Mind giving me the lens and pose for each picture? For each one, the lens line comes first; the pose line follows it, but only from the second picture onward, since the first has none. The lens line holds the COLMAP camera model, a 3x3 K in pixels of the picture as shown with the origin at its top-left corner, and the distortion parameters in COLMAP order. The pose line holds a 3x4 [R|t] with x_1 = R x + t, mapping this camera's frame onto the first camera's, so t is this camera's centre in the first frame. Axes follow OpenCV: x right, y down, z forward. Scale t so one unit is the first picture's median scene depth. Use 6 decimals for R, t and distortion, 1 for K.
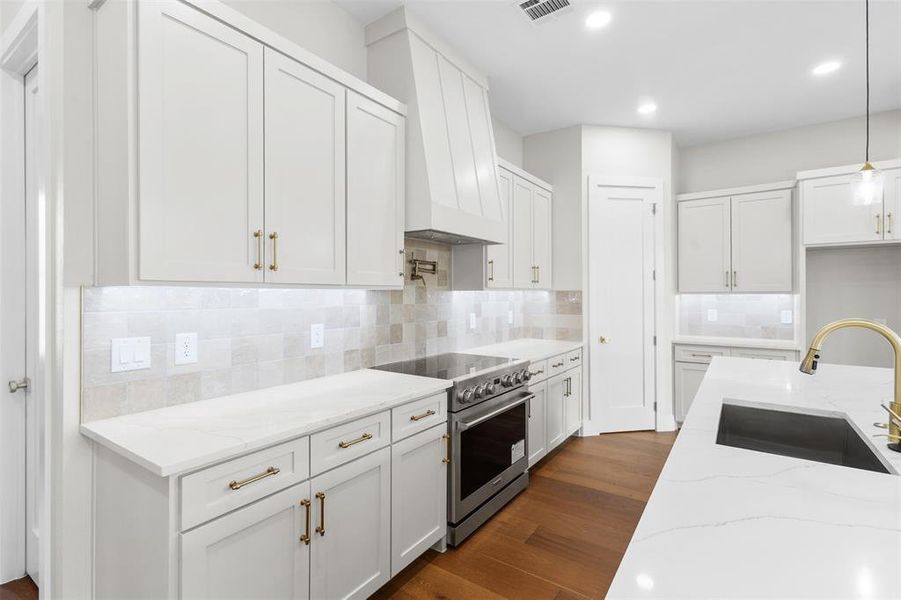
lens RADIAL K [[428.4, 0, 446.6], [0, 428.4, 295.1], [0, 0, 1]] dist [0.005683, 0.000410]
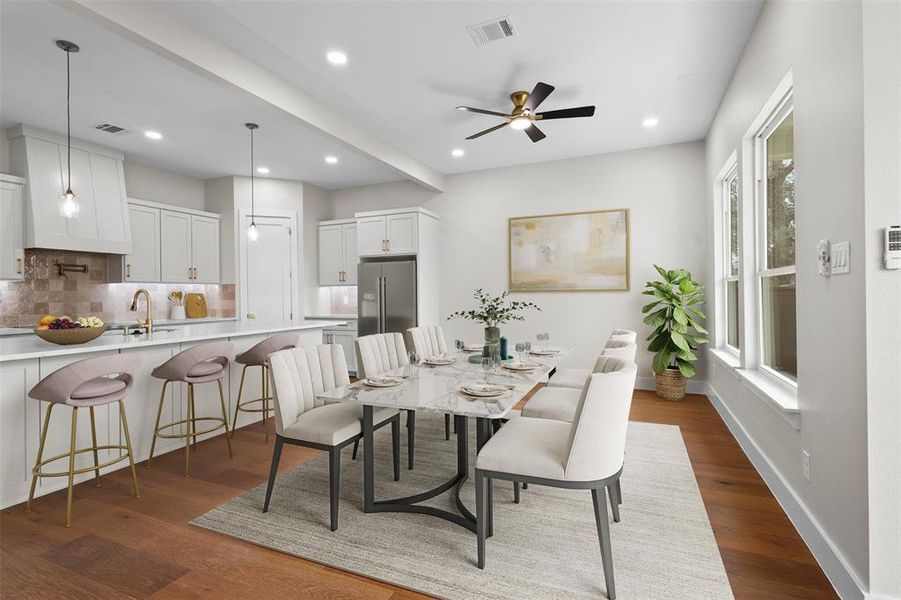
lens RADIAL K [[428.4, 0, 446.6], [0, 428.4, 295.1], [0, 0, 1]] dist [0.005683, 0.000410]
pose [[0.979750, -0.008693, 0.200035, 1.005961], [0.008965, 0.999960, -0.000451, 0.049210], [-0.200023, 0.002235, 0.979789, -0.883855]]
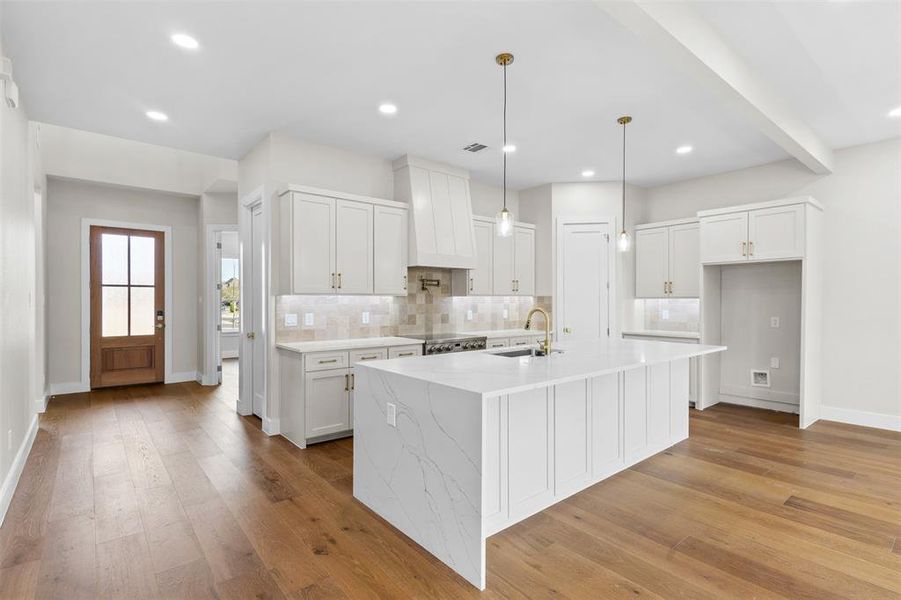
lens RADIAL K [[432.4, 0, 449.6], [0, 432.4, 303.0], [0, 0, 1]] dist [0.002342, 0.000442]
pose [[0.964974, 0.002815, -0.262329, 0.490011], [-0.001443, 0.999984, 0.005423, 0.007075], [0.262340, -0.004855, 0.964963, -0.707936]]
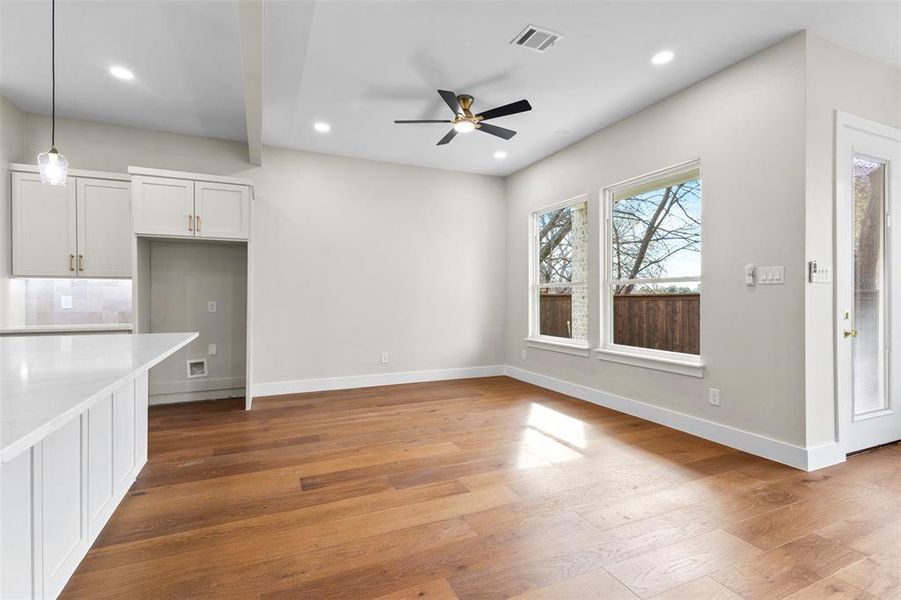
lens RADIAL K [[426.4, 0, 450.5], [0, 426.4, 300.0], [0, 0, 1]] dist [0.020242, 0.000027]
pose [[0.513794, -0.002769, 0.857909, 0.358132], [-0.000205, 0.999994, 0.003351, 0.059244], [-0.857913, -0.001898, 0.513791, -0.318161]]
